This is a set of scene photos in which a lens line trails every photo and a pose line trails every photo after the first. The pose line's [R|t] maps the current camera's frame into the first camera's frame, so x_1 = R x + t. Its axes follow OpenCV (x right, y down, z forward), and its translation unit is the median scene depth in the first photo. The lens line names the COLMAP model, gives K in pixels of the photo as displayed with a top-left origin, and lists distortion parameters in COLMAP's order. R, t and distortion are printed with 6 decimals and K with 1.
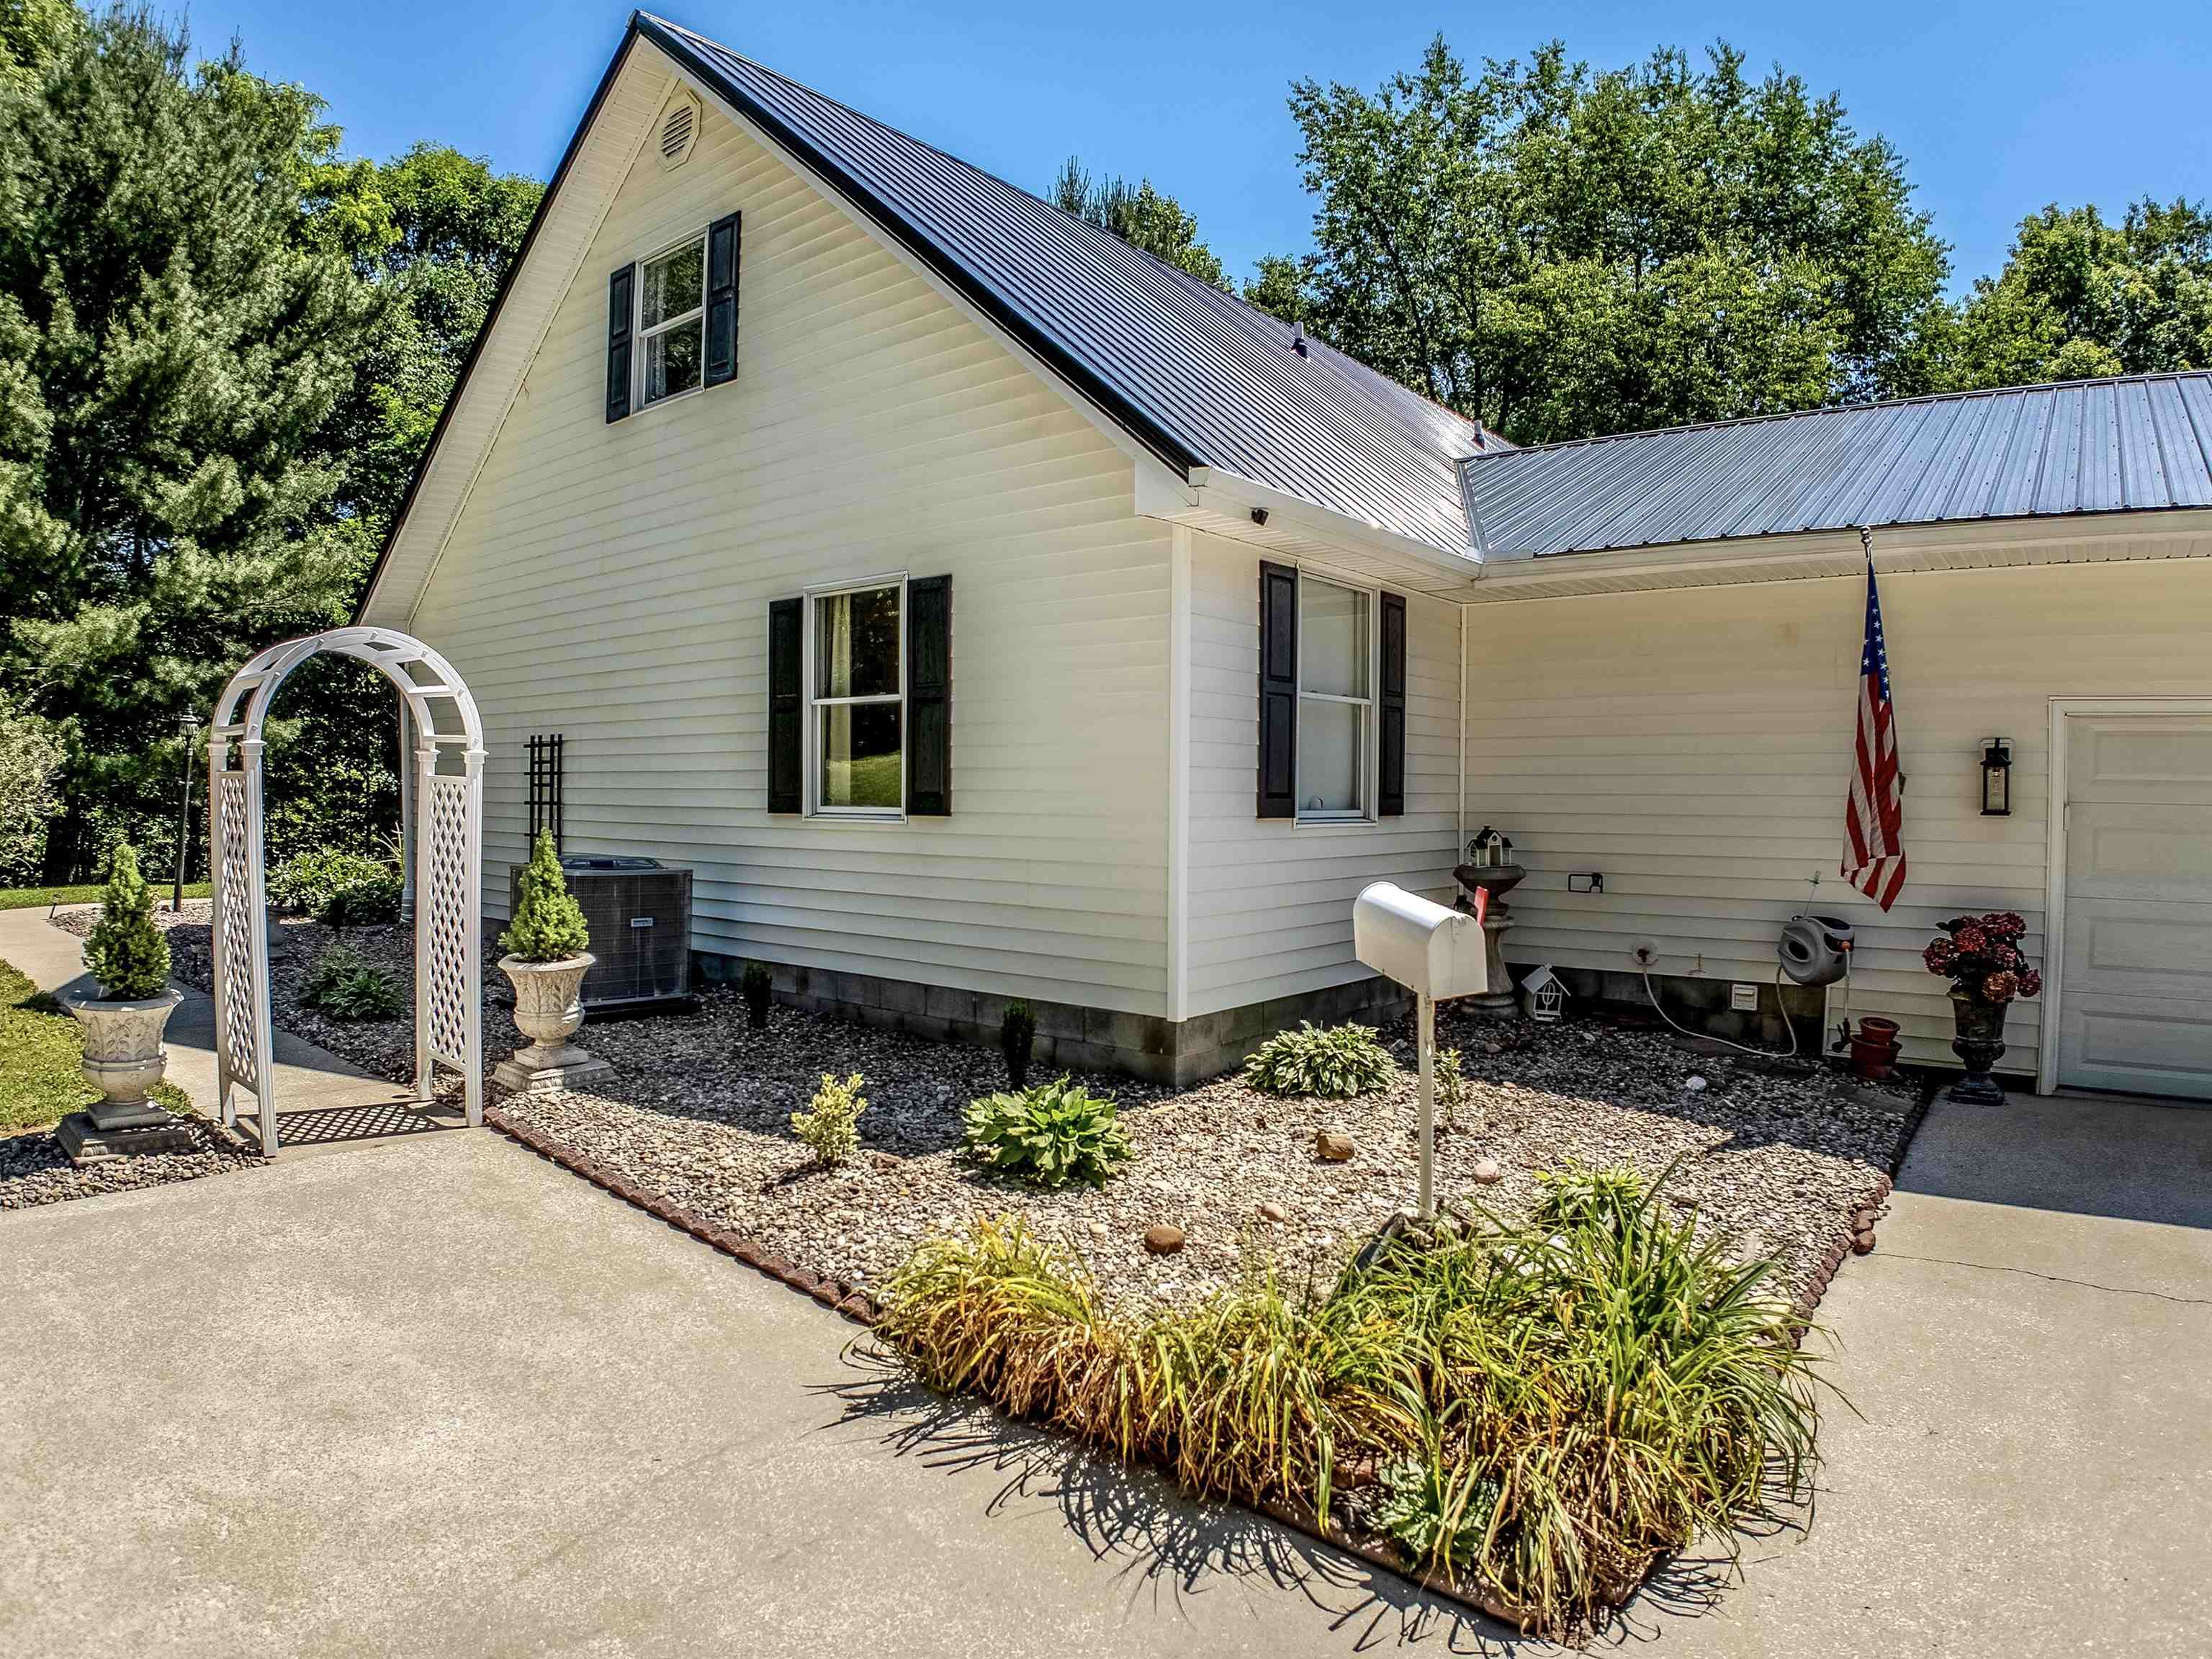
lens RADIAL K [[1335.4, 0, 1106.0], [0, 1335.4, 829.5], [0, 0, 1]] dist [-0.114270, 0.004853]
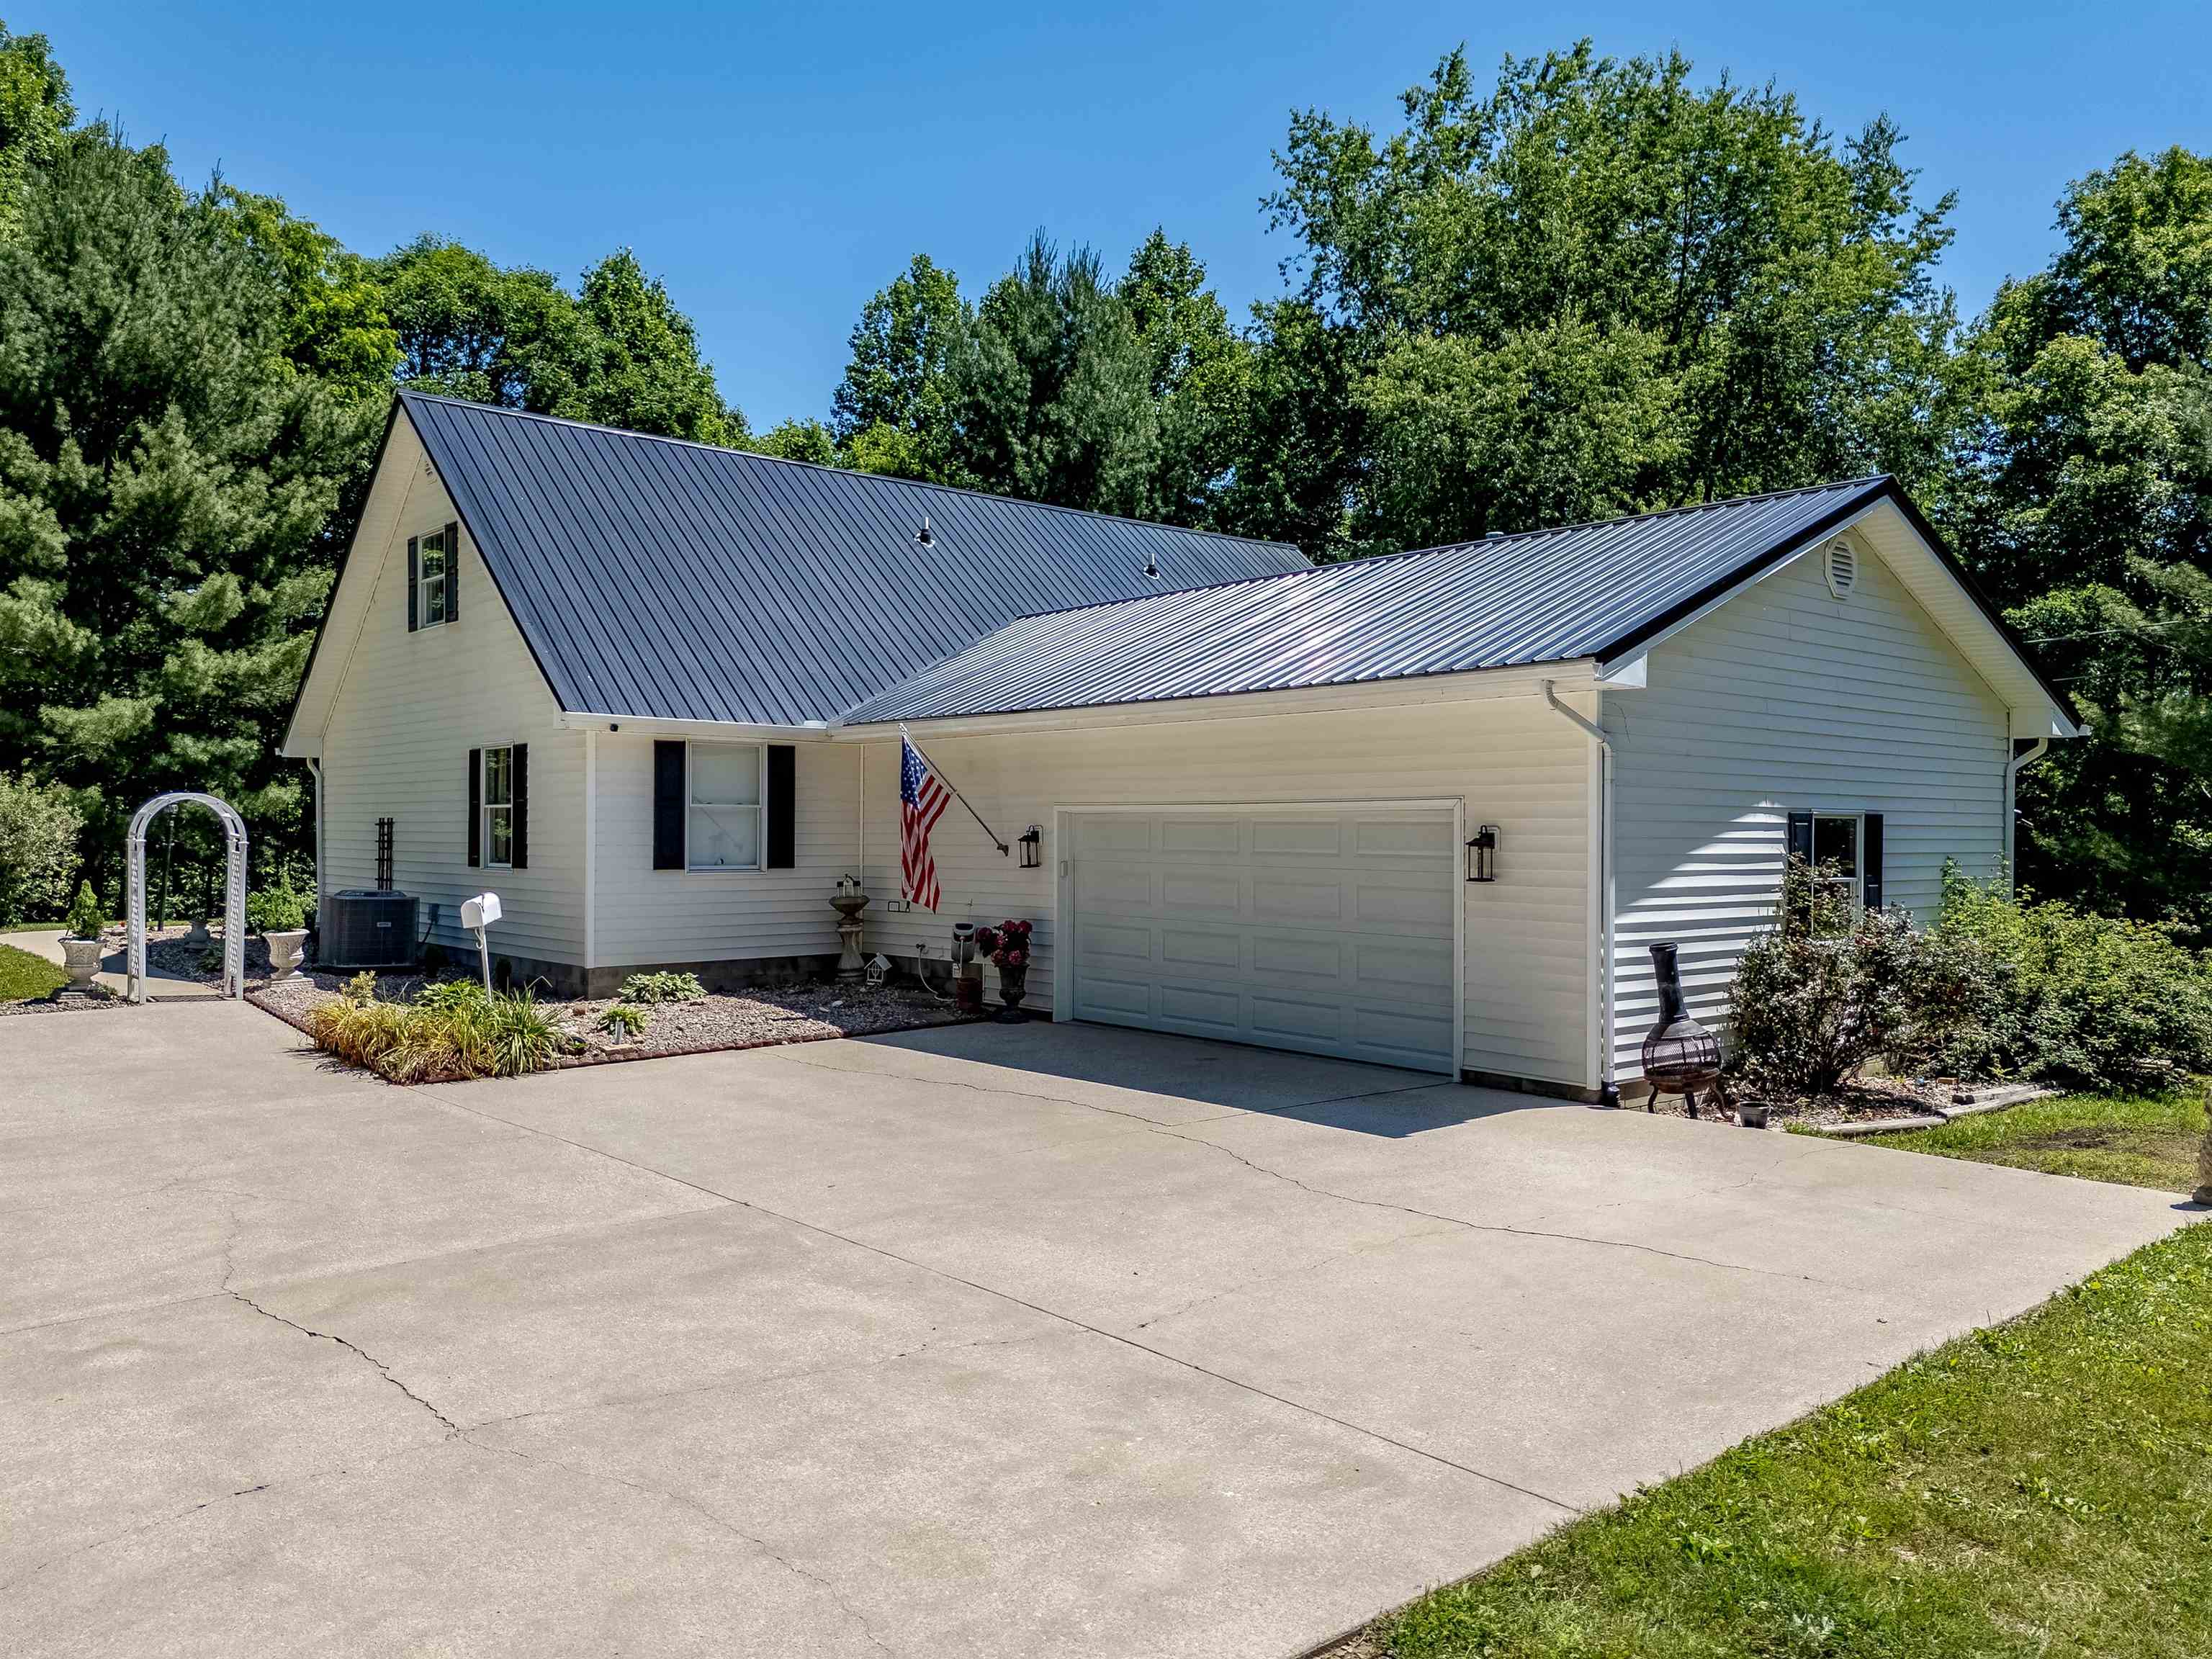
lens RADIAL K [[1674.6, 0, 1106.0], [0, 1674.6, 829.5], [0, 0, 1]] dist [0.062696, -0.005729]
pose [[0.984464, -0.003134, -0.175561, 0.459032], [-0.002609, 0.999469, -0.032474, 0.004637], [0.175569, 0.032428, 0.983933, -0.508301]]
